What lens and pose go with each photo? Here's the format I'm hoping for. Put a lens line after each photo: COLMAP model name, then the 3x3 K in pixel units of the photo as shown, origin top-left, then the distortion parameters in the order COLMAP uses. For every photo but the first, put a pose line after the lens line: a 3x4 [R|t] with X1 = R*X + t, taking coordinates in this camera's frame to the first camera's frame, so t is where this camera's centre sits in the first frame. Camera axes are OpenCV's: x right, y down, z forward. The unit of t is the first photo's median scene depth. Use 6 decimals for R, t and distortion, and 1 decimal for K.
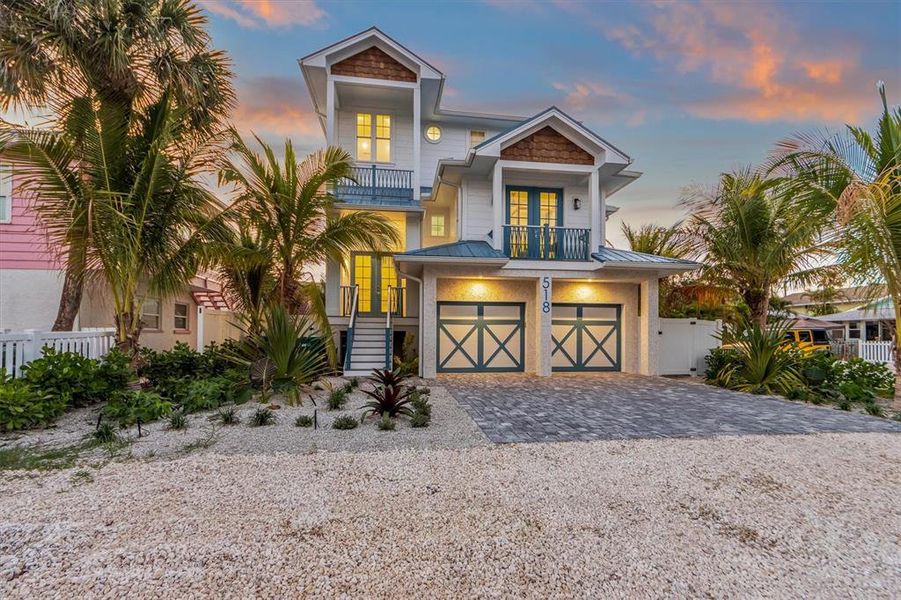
lens RADIAL K [[346.4, 0, 447.2], [0, 346.4, 291.1], [0, 0, 1]] dist [0.000440, -0.000200]
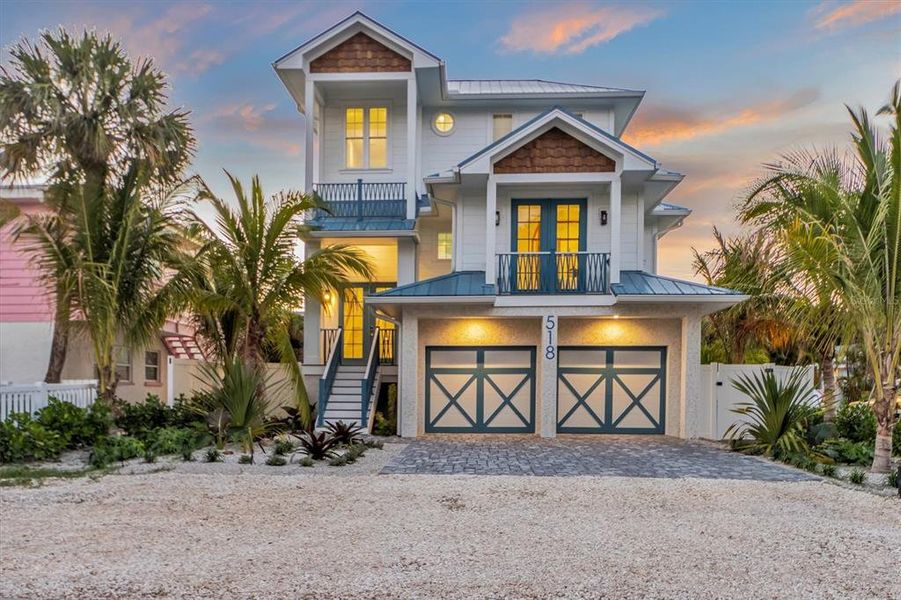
lens RADIAL K [[578.6, 0, 450.5], [0, 578.6, 300.0], [0, 0, 1]] dist [-0.000574, 0.003867]
pose [[0.983618, -0.028203, -0.178045, 0.280309], [0.023518, 0.999321, -0.028372, -0.041254], [0.178724, 0.023720, 0.983613, -0.360624]]
